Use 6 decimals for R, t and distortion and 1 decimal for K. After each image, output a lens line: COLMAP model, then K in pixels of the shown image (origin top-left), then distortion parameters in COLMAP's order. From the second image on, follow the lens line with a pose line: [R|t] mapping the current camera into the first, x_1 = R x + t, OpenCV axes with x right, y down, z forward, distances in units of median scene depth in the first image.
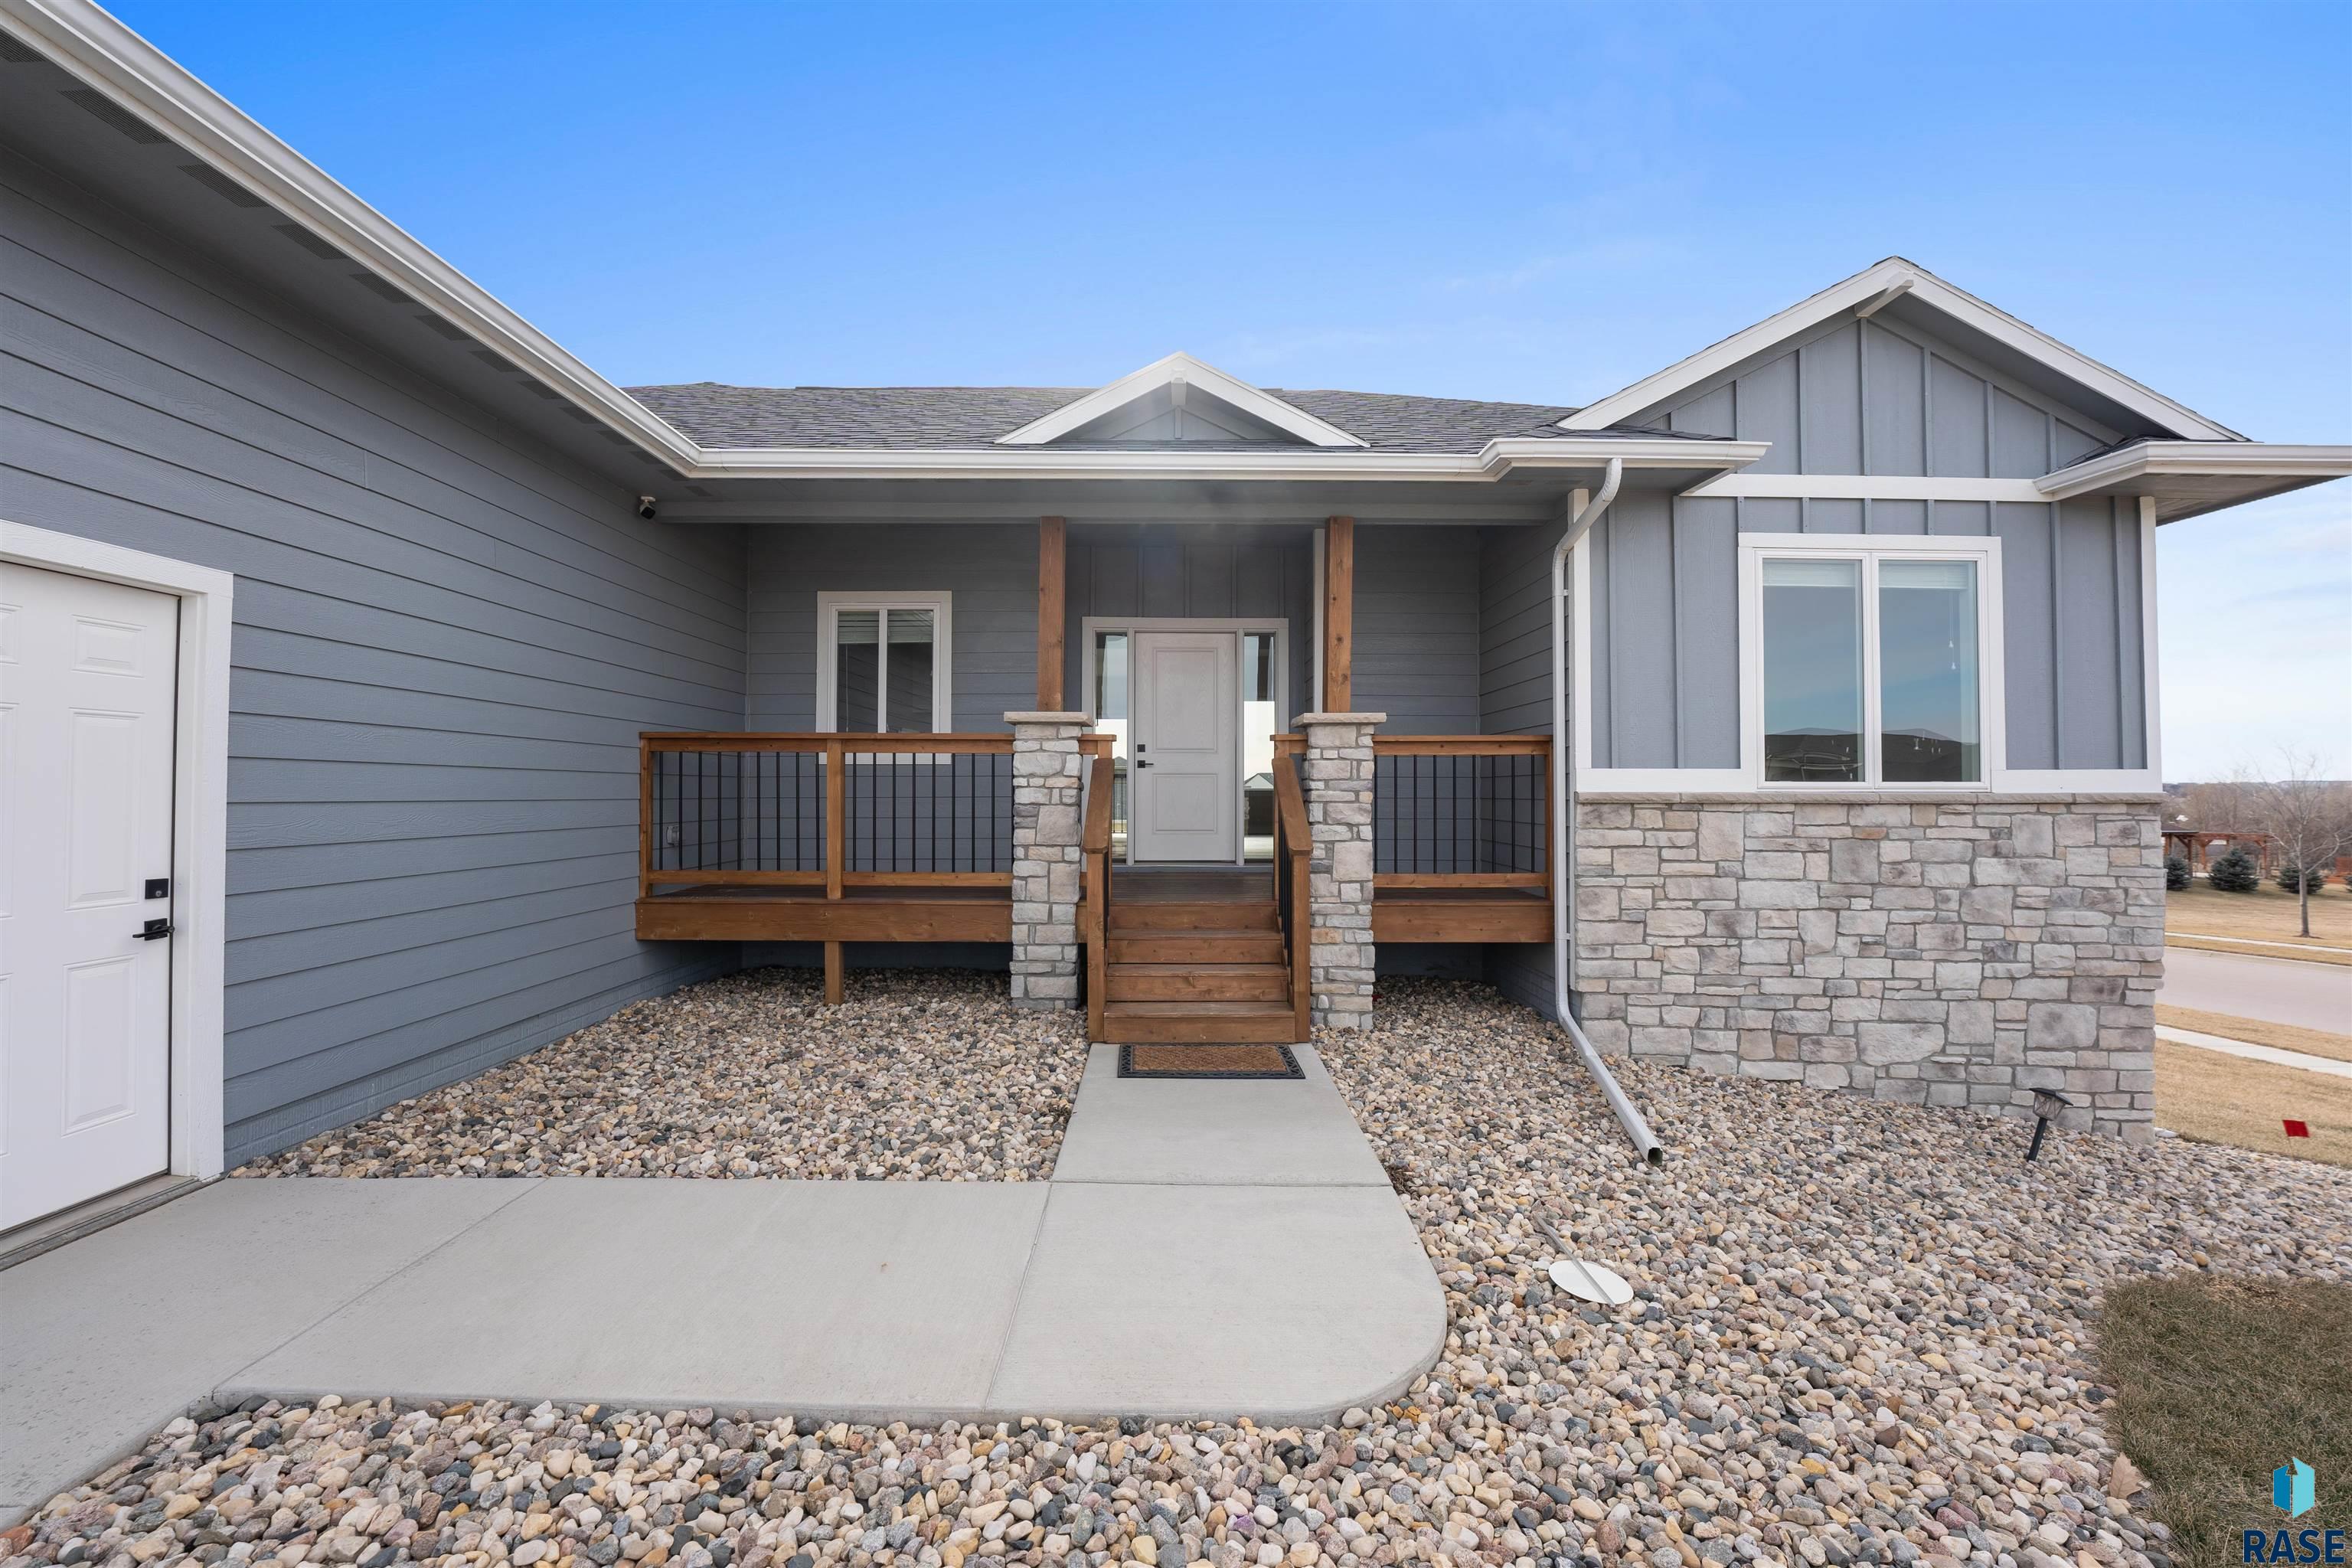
lens RADIAL K [[971.8, 0, 1181.5], [0, 971.8, 773.2], [0, 0, 1]] dist [-0.031678, 0.004763]
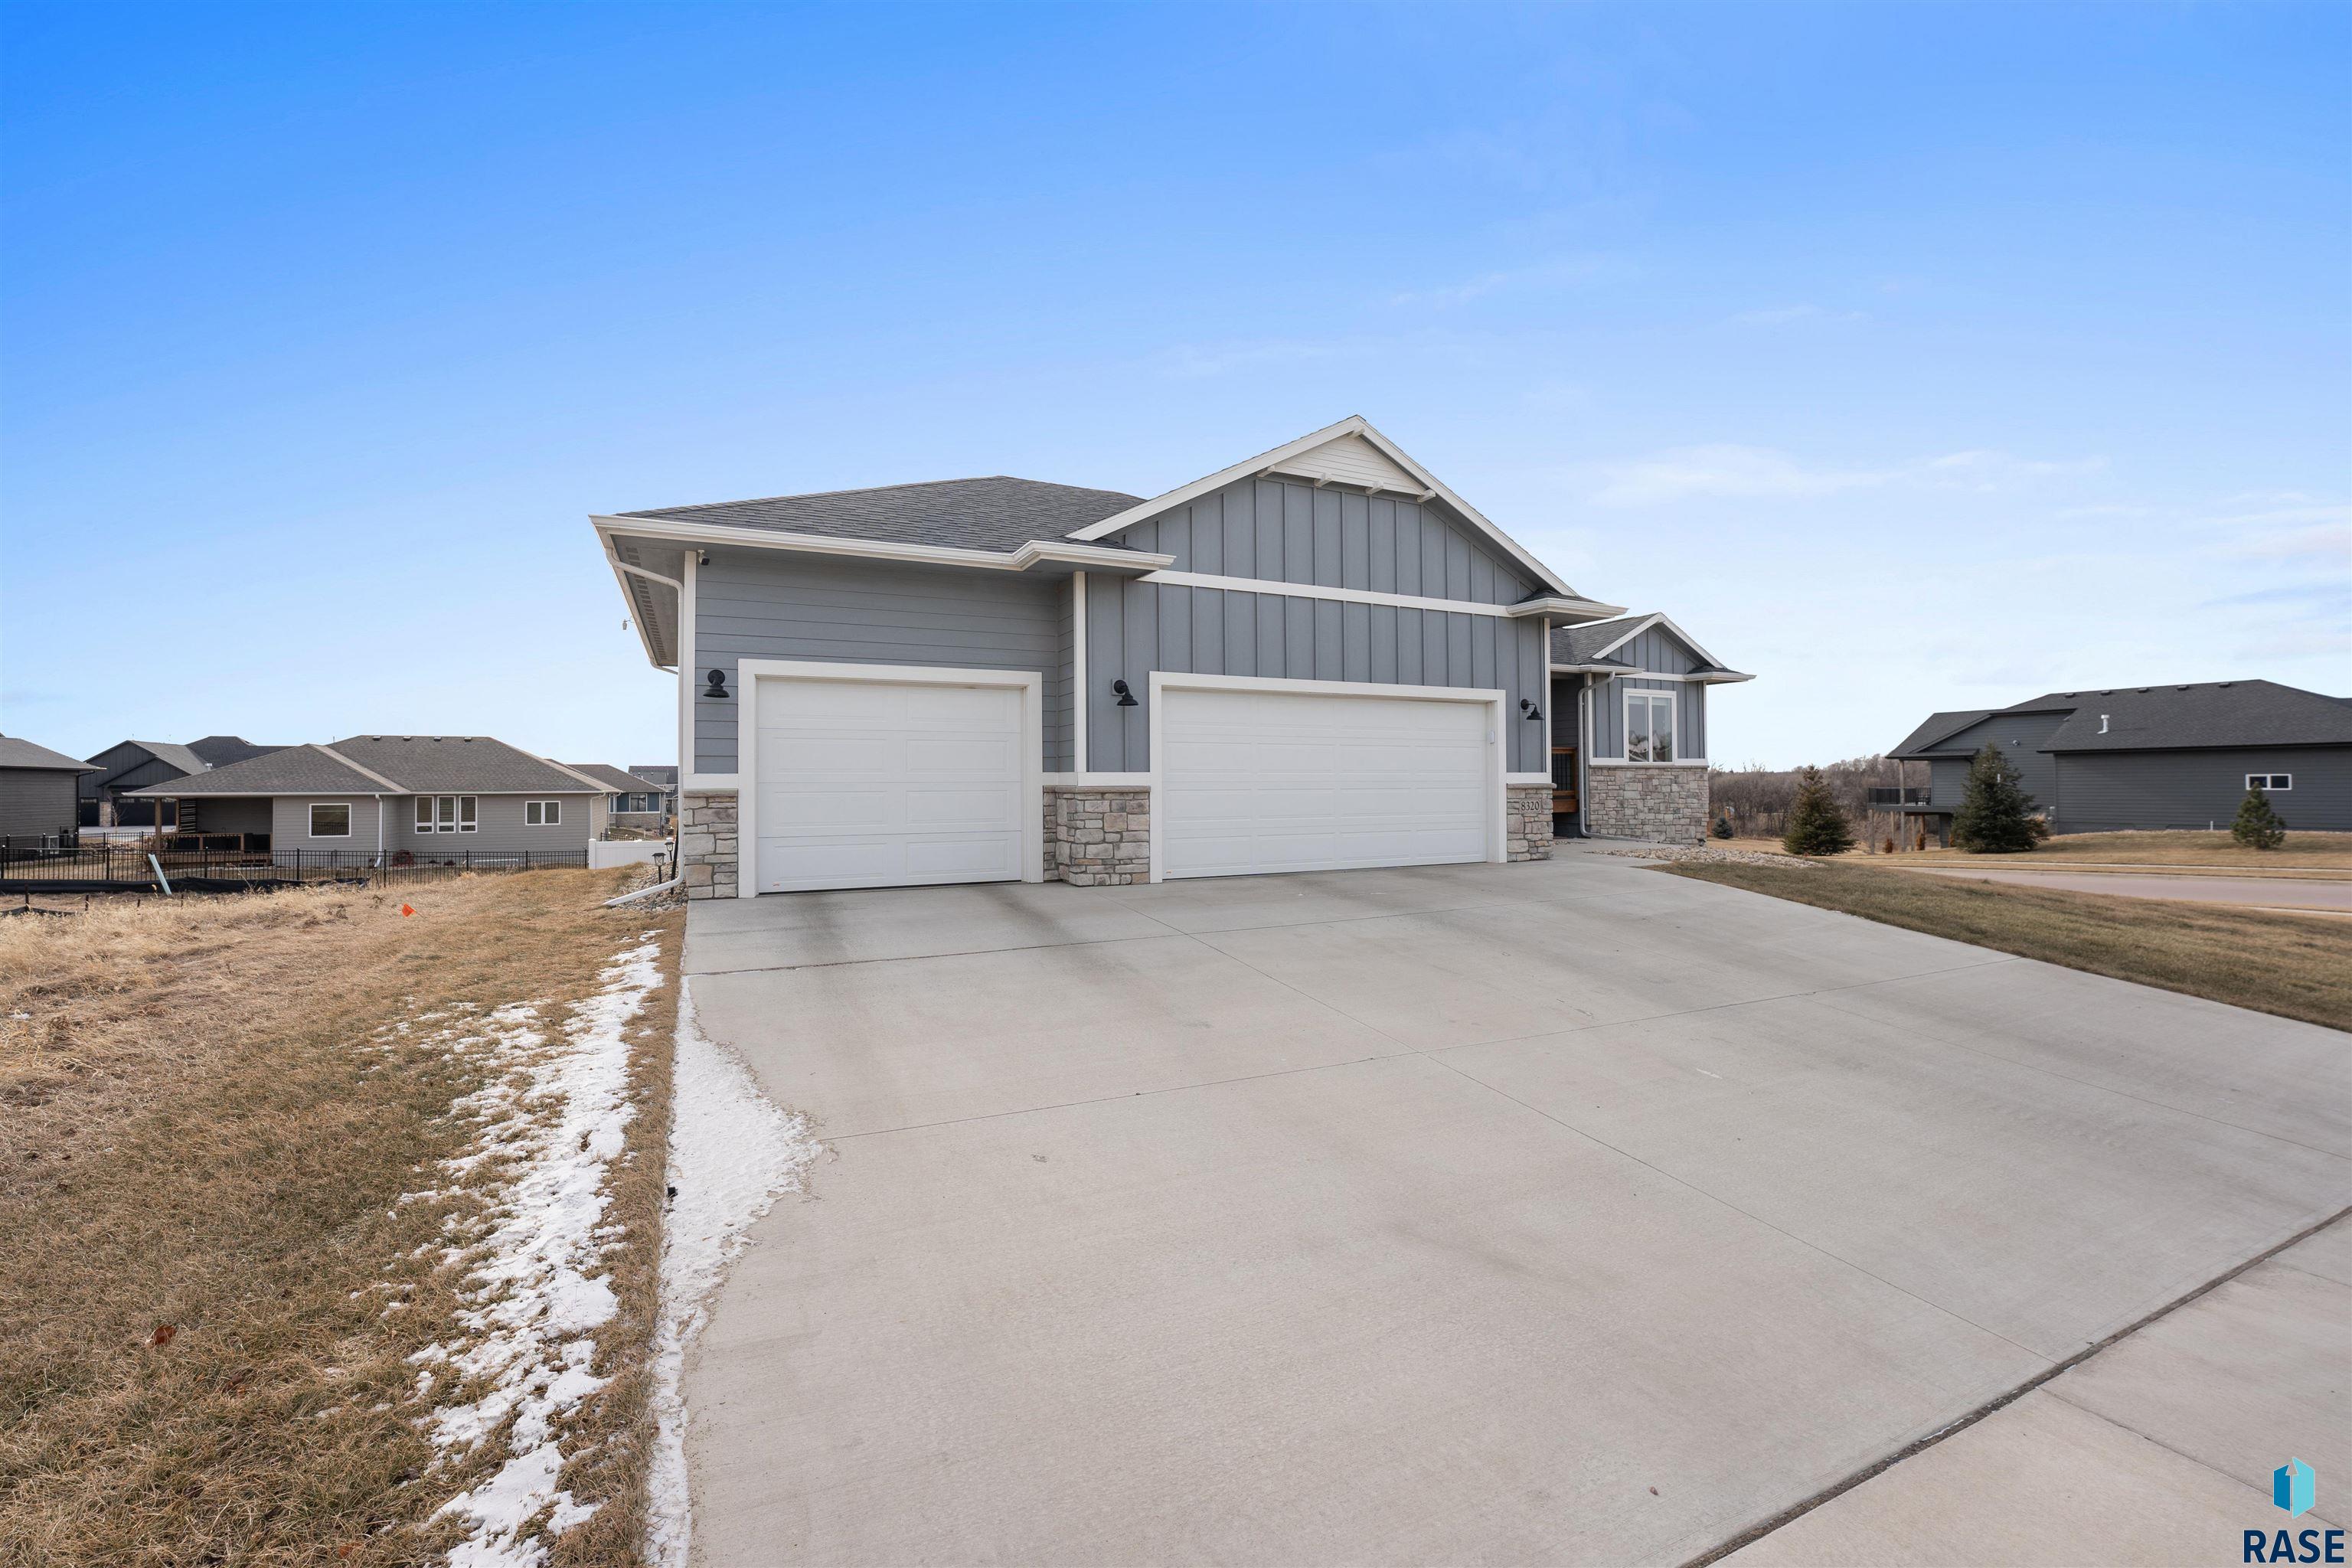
lens RADIAL K [[971.8, 0, 1184.8], [0, 971.8, 779.4], [0, 0, 1]] dist [-0.031678, 0.004763]
pose [[0.898210, -0.006408, 0.439520, -2.307099], [0.001652, 0.999936, 0.011202, 0.029984], [-0.439564, -0.009336, 0.898163, -1.378081]]
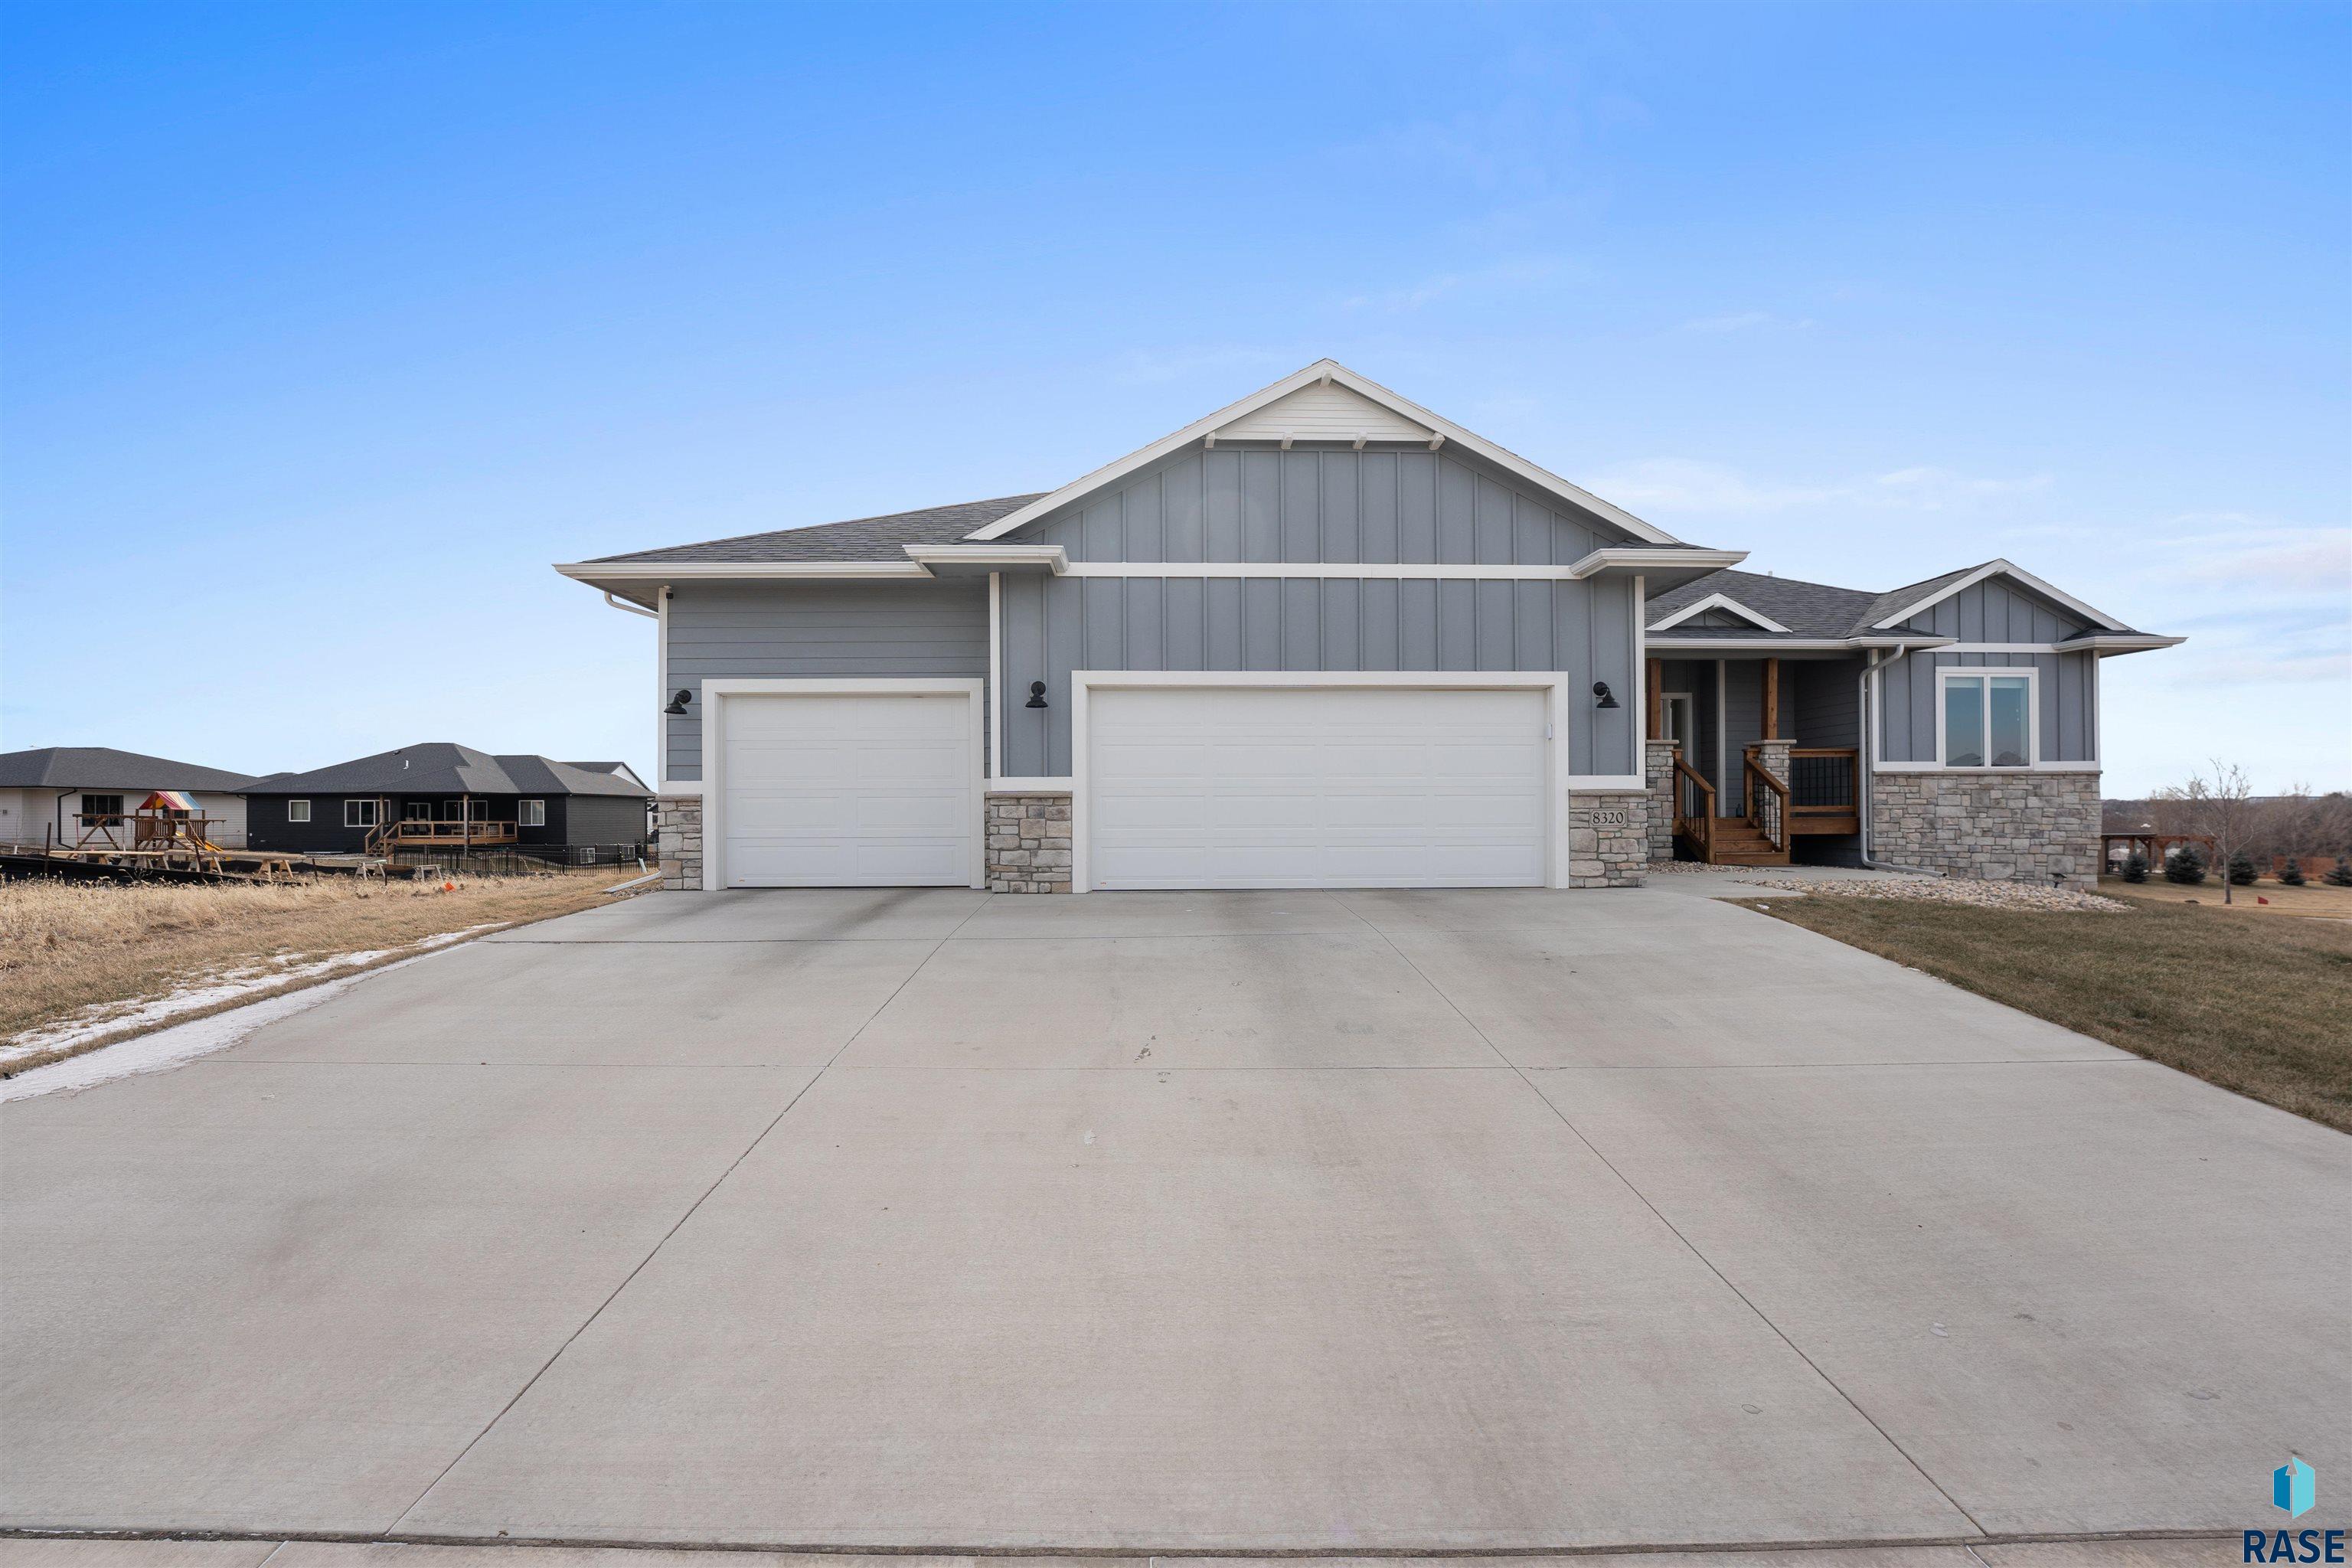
lens RADIAL K [[971.8, 0, 1196.8], [0, 971.8, 817.6], [0, 0, 1]] dist [-0.031678, 0.004763]
pose [[0.999685, -0.008526, 0.023601, -1.409312], [0.008040, 0.999755, 0.020629, 0.074697], [-0.023771, -0.020433, 0.999509, -1.448543]]
